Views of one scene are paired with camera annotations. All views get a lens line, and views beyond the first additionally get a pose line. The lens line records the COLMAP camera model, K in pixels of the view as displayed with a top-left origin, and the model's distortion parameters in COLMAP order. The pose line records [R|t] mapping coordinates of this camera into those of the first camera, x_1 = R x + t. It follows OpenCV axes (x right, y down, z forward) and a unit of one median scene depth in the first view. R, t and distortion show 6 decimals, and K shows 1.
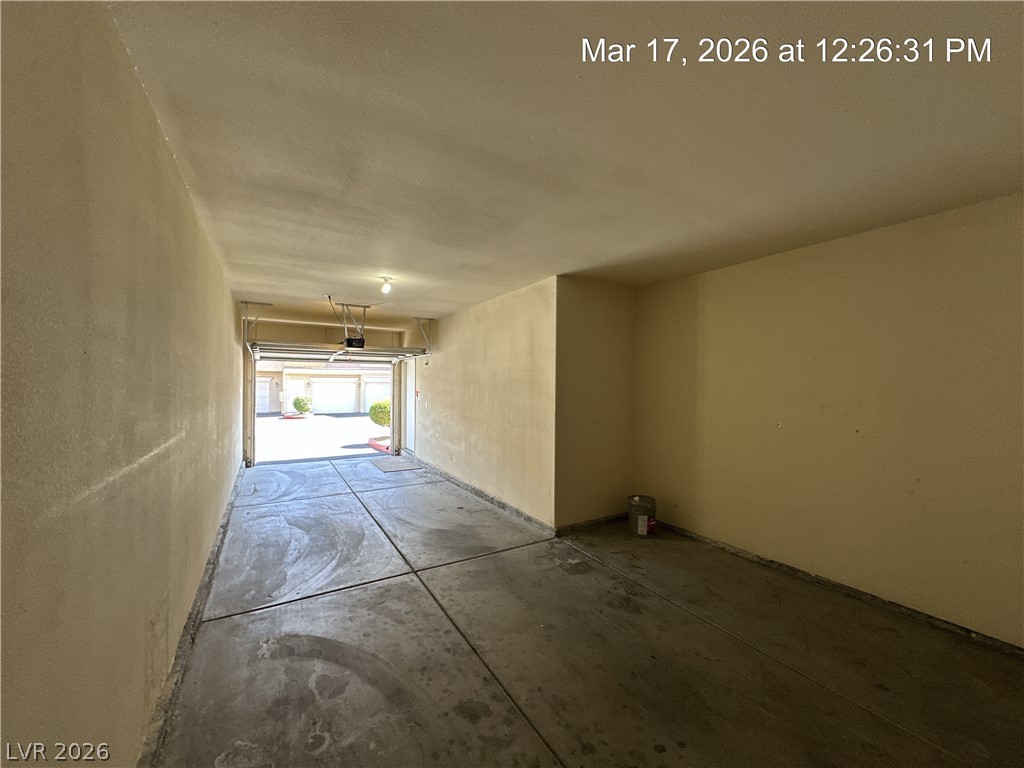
lens RADIAL K [[407.4, 0, 511.0], [0, 407.4, 386.7], [0, 0, 1]] dist [0.001871, 0.000152]
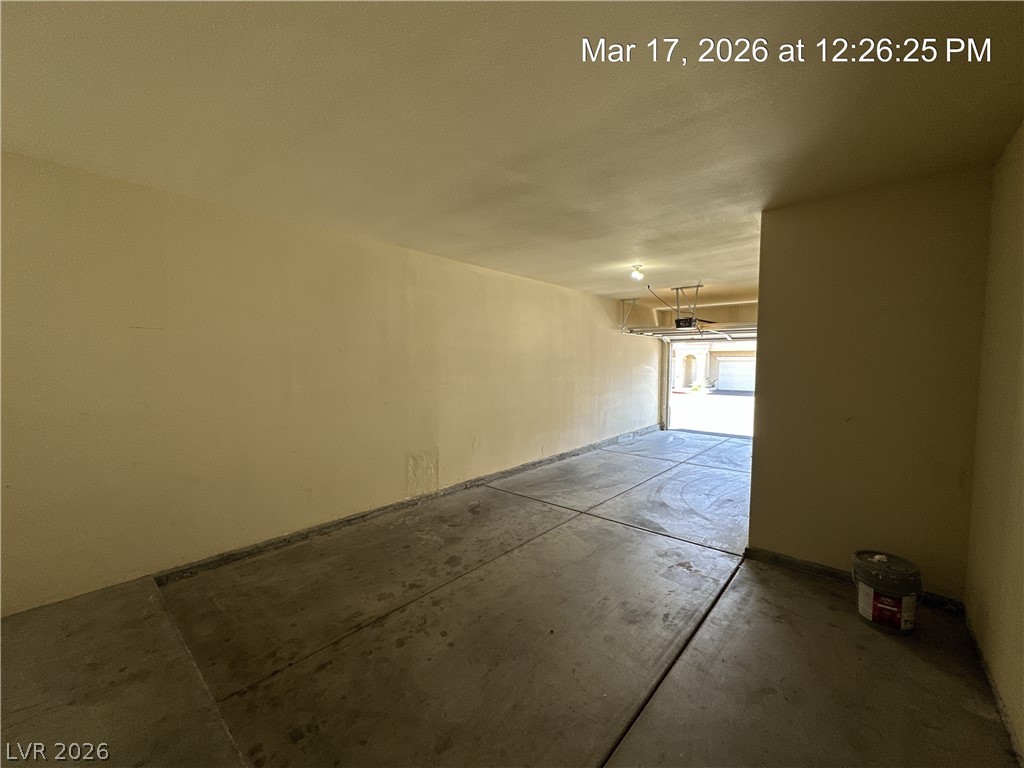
lens RADIAL K [[407.4, 0, 513.2], [0, 407.4, 380.6], [0, 0, 1]] dist [0.001871, 0.000152]
pose [[0.324671, 0.042530, -0.944870, 0.655905], [-0.011260, 0.999092, 0.041102, 0.005446], [0.945760, -0.002705, 0.324854, 0.313085]]
